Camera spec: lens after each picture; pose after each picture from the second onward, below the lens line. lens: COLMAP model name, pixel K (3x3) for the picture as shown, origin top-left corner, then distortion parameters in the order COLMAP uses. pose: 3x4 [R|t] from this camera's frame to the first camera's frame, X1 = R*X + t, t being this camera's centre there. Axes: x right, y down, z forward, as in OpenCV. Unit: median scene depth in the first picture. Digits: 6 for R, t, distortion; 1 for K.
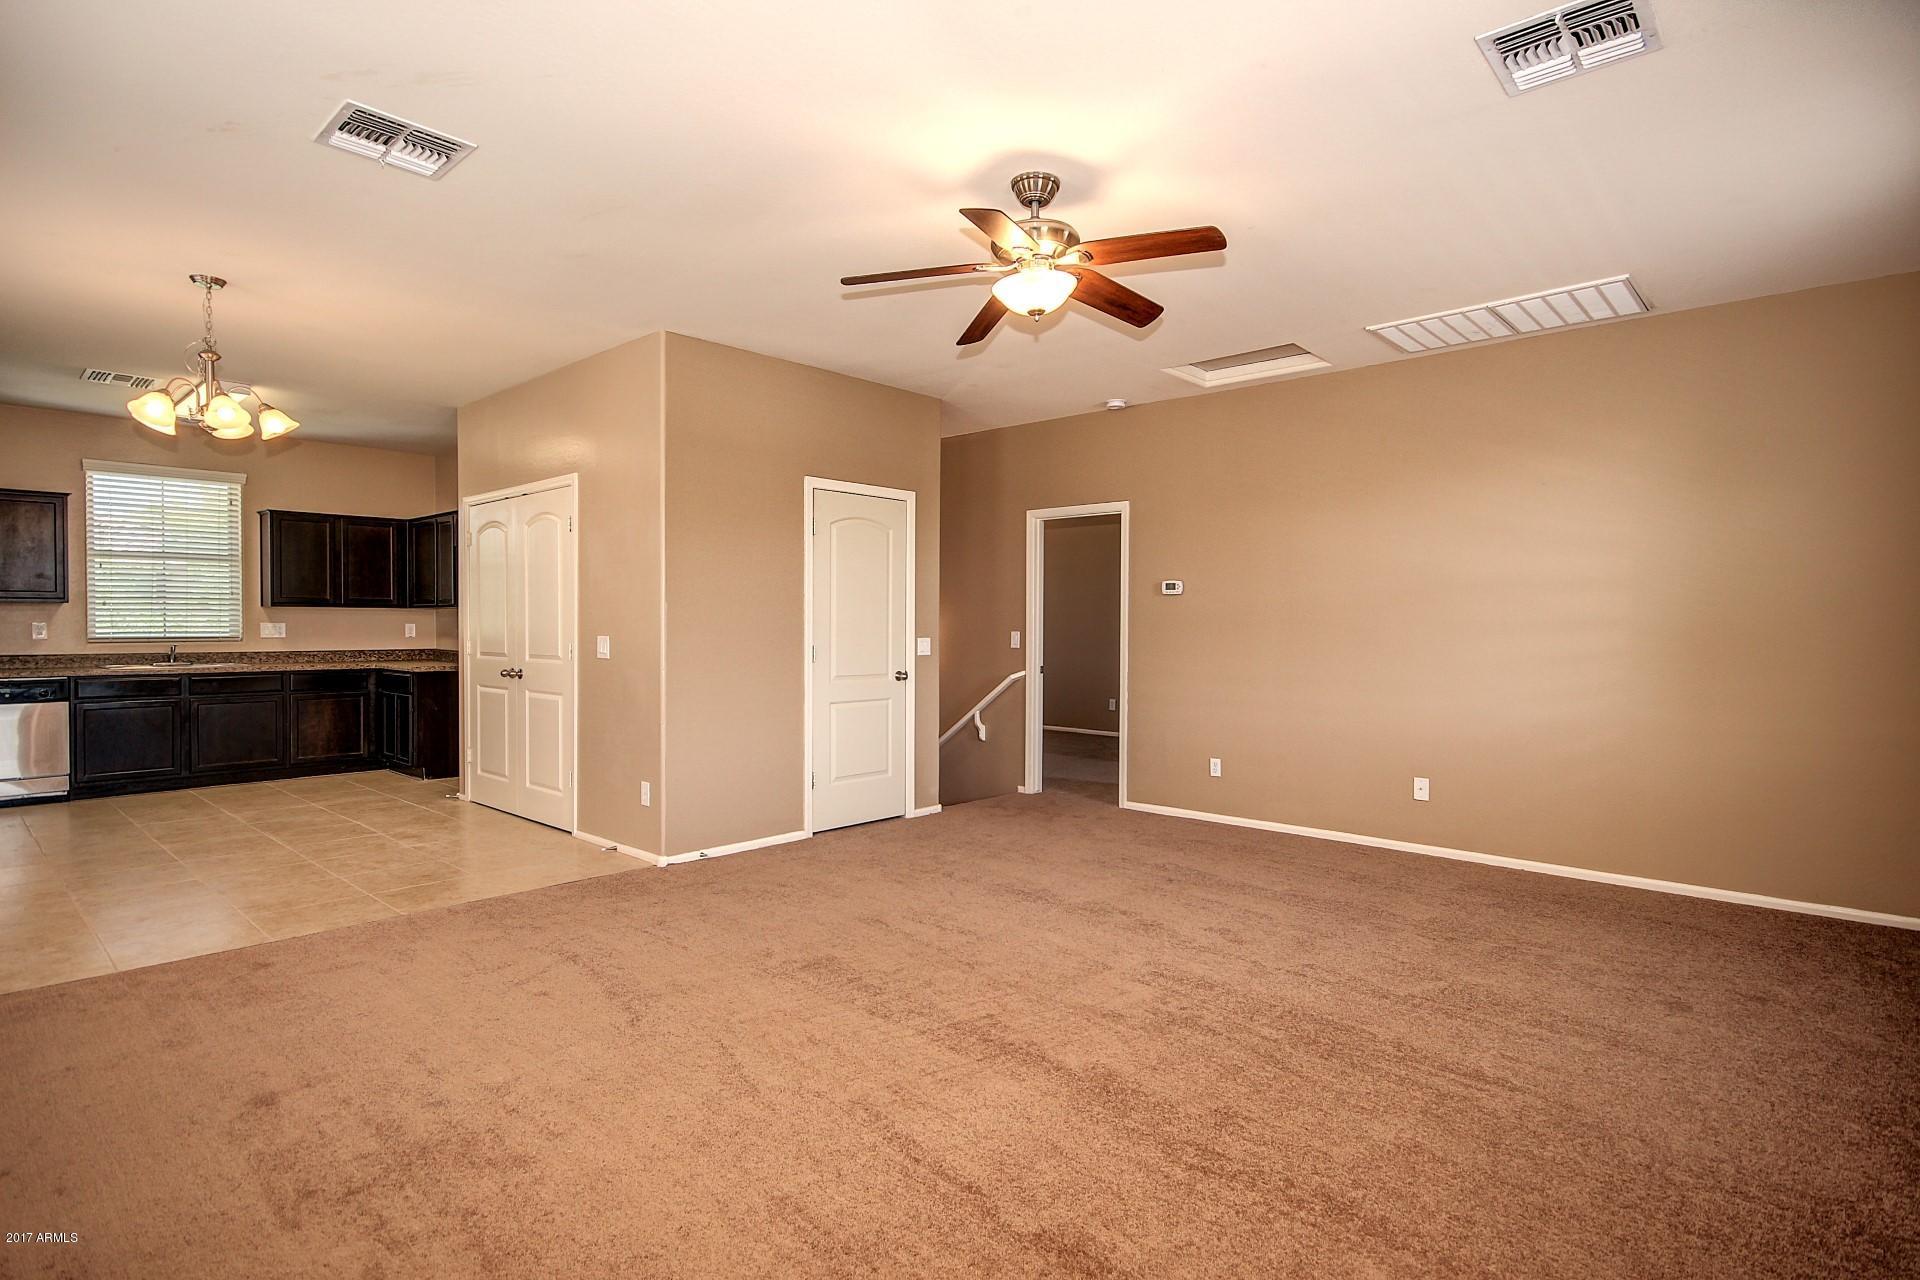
lens RADIAL K [[947.4, 0, 955.3], [0, 947.4, 640.7], [0, 0, 1]] dist [0.009054, -0.002313]
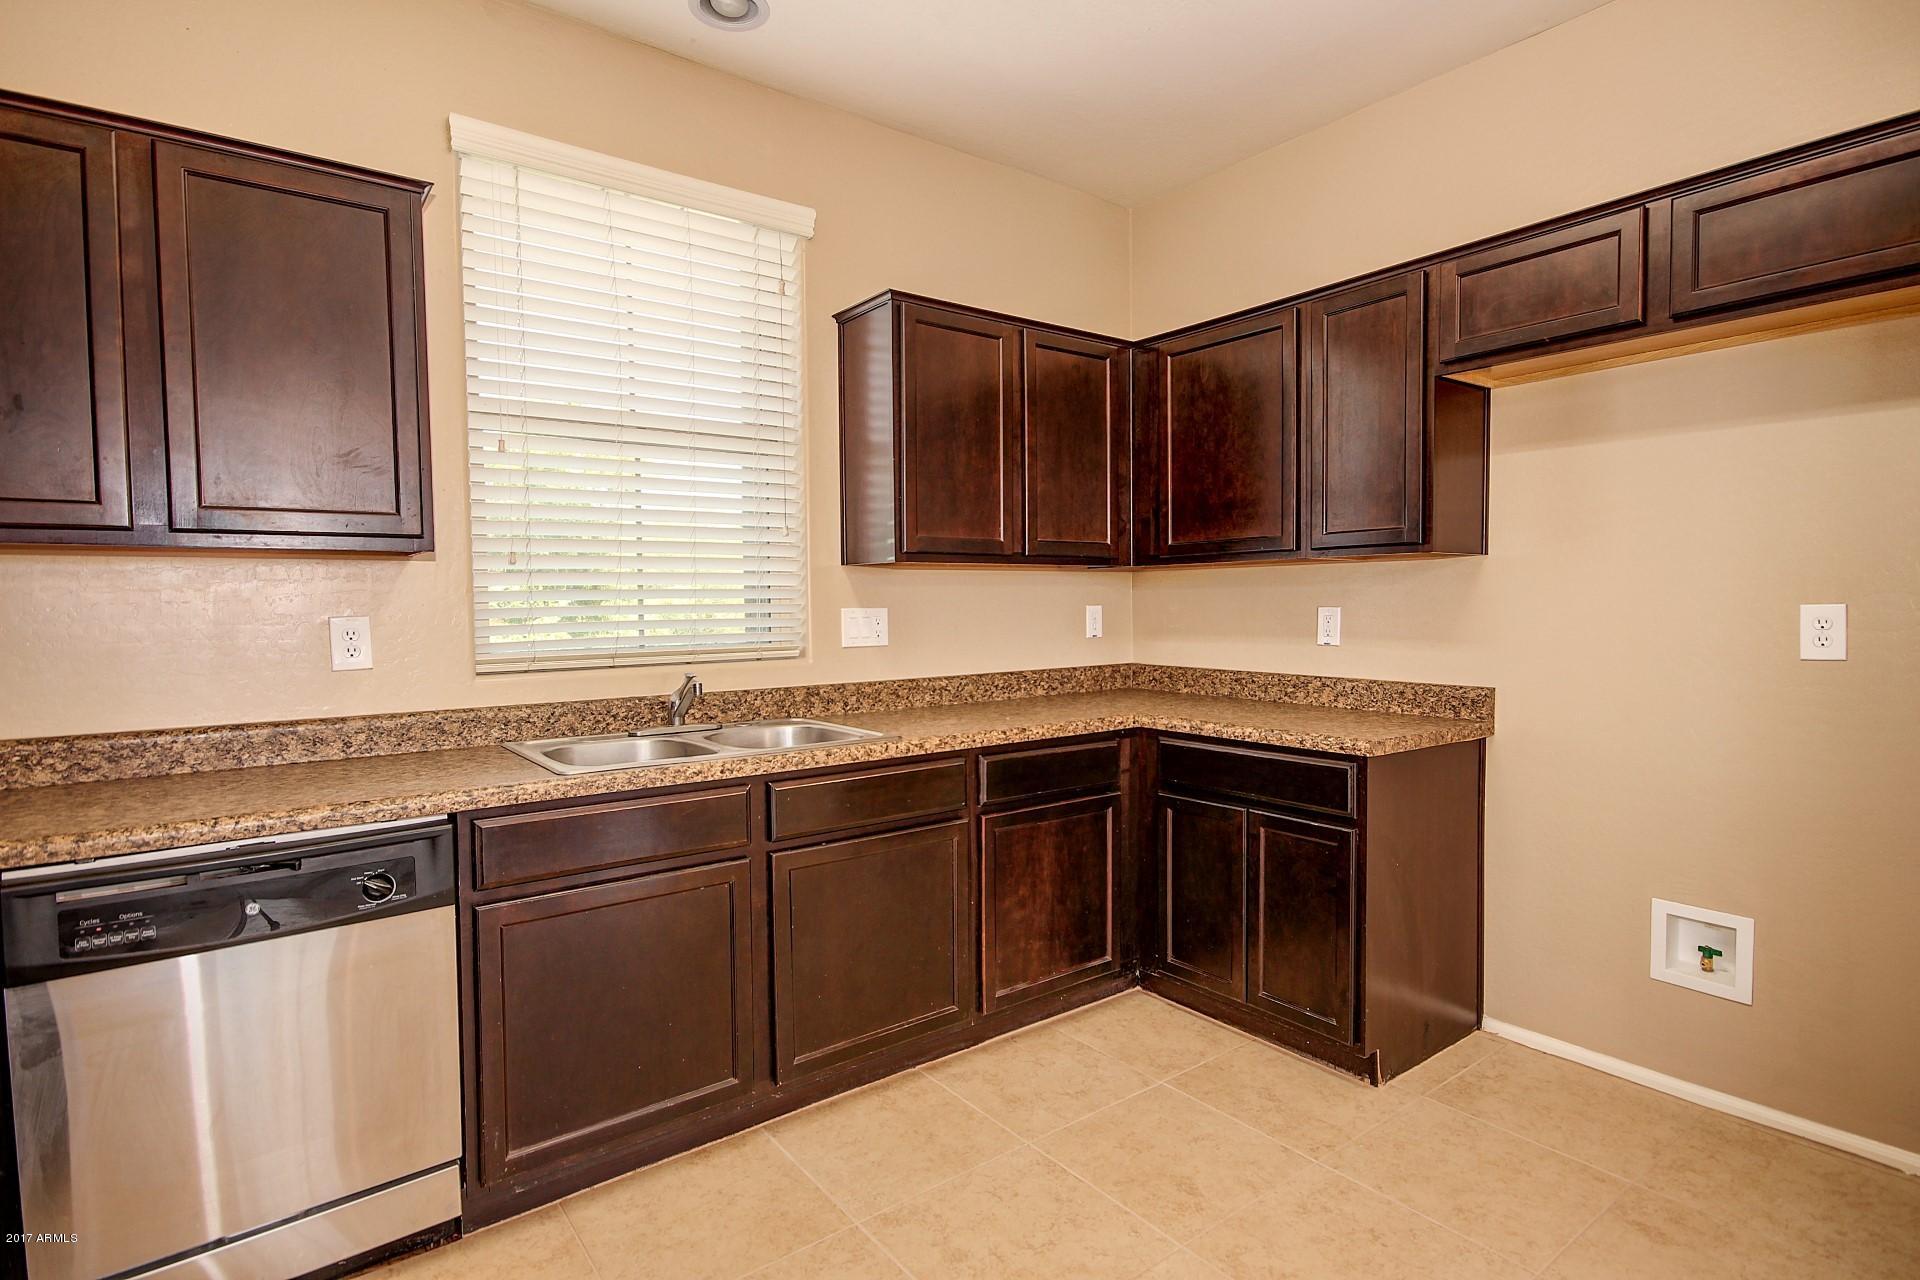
lens RADIAL K [[947.4, 0, 967.3], [0, 947.4, 636.0], [0, 0, 1]] dist [0.009054, -0.002313]
pose [[0.985091, -0.008463, -0.171827, -0.640277], [0.011665, 0.999777, 0.017629, -0.014405], [0.171640, -0.019370, 0.984969, 0.657739]]
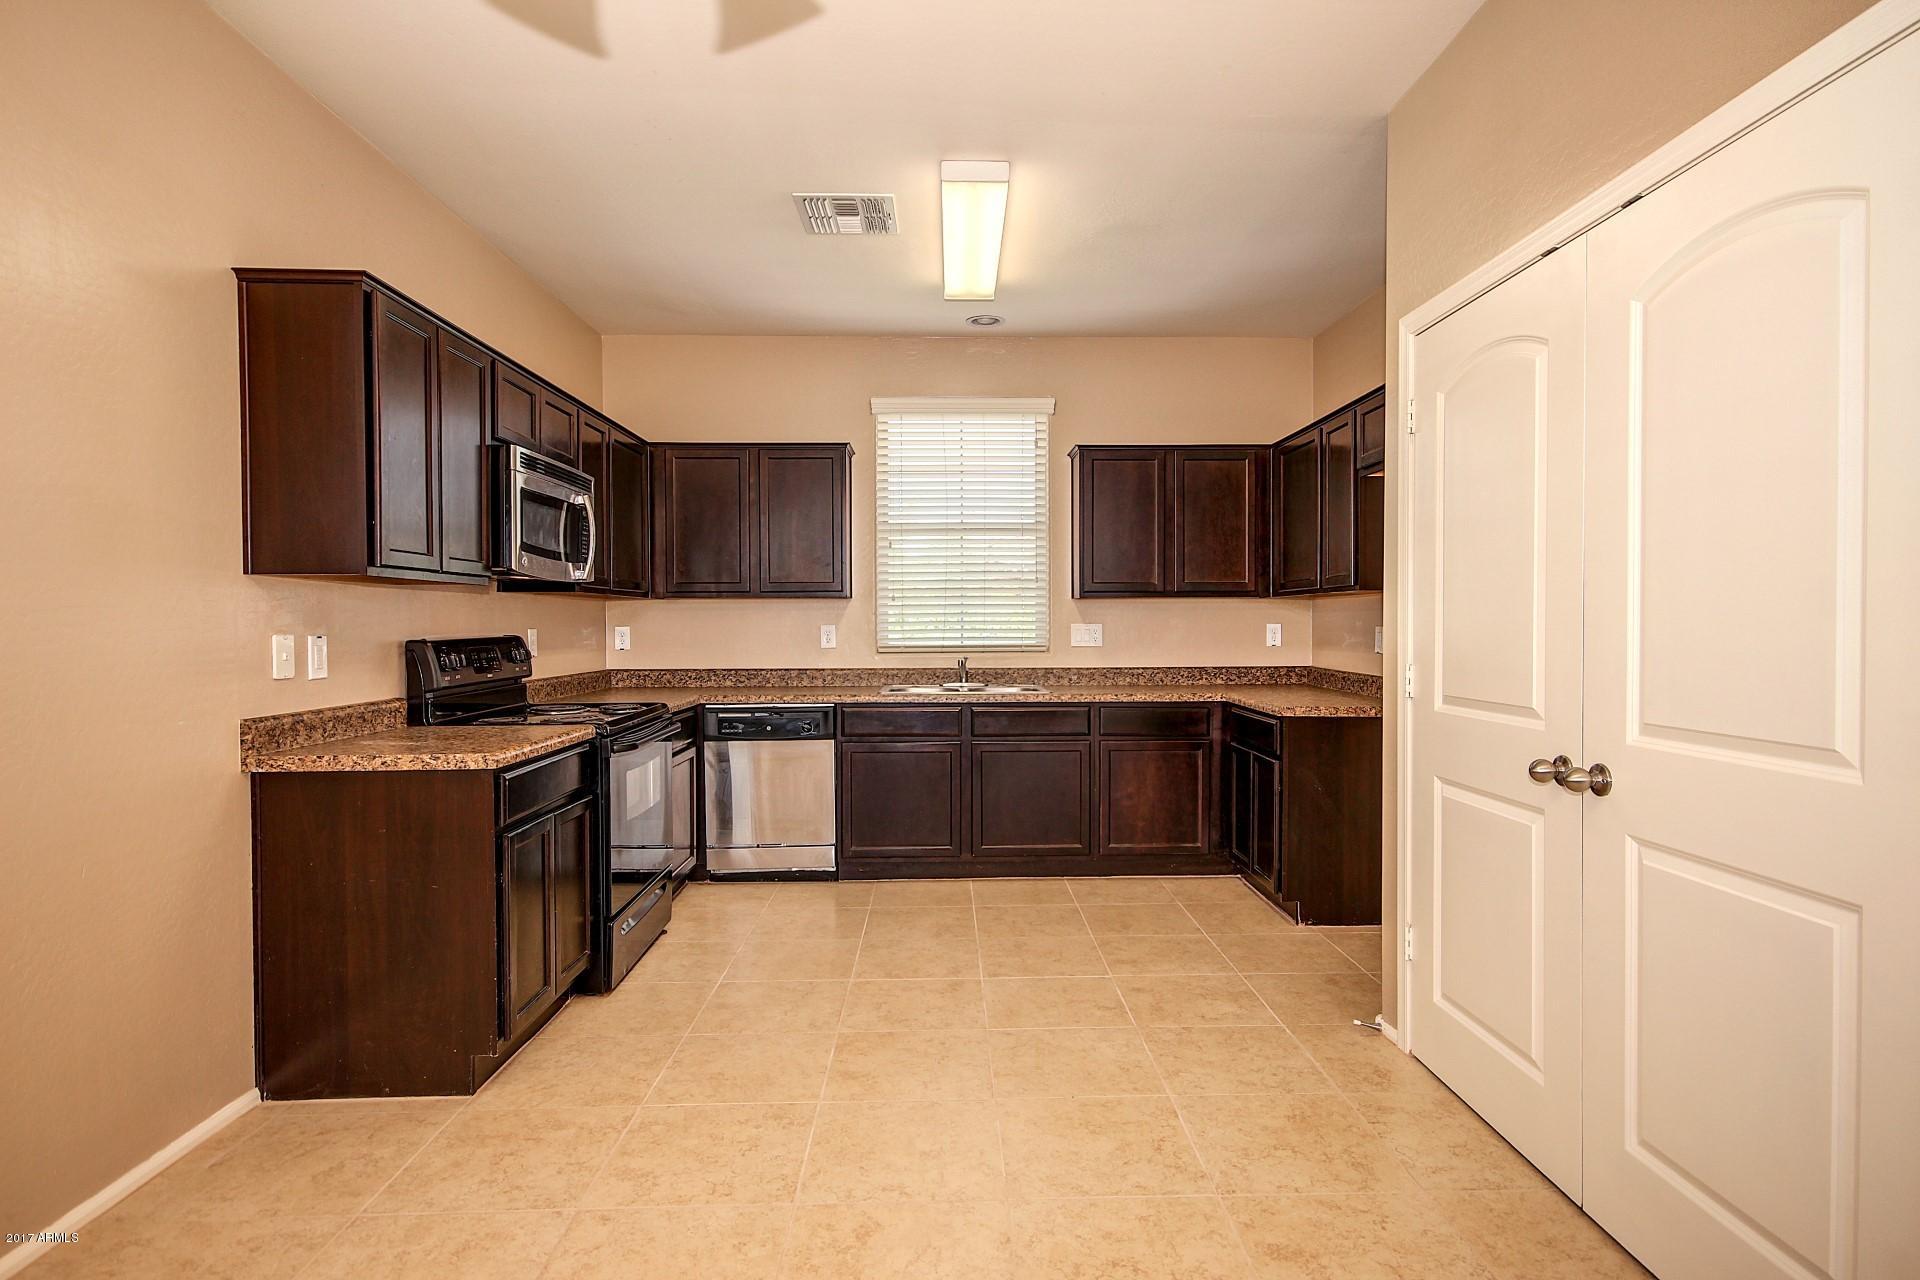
lens RADIAL K [[993.5, 0, 1010.4], [0, 993.5, 638.1], [0, 0, 1]] dist [0.004165, 0.001978]
pose [[0.718307, 0.004811, -0.695710, -0.294431], [-0.006738, 0.999977, -0.000041, -0.008970], [0.695694, 0.004717, 0.718323, 0.497622]]
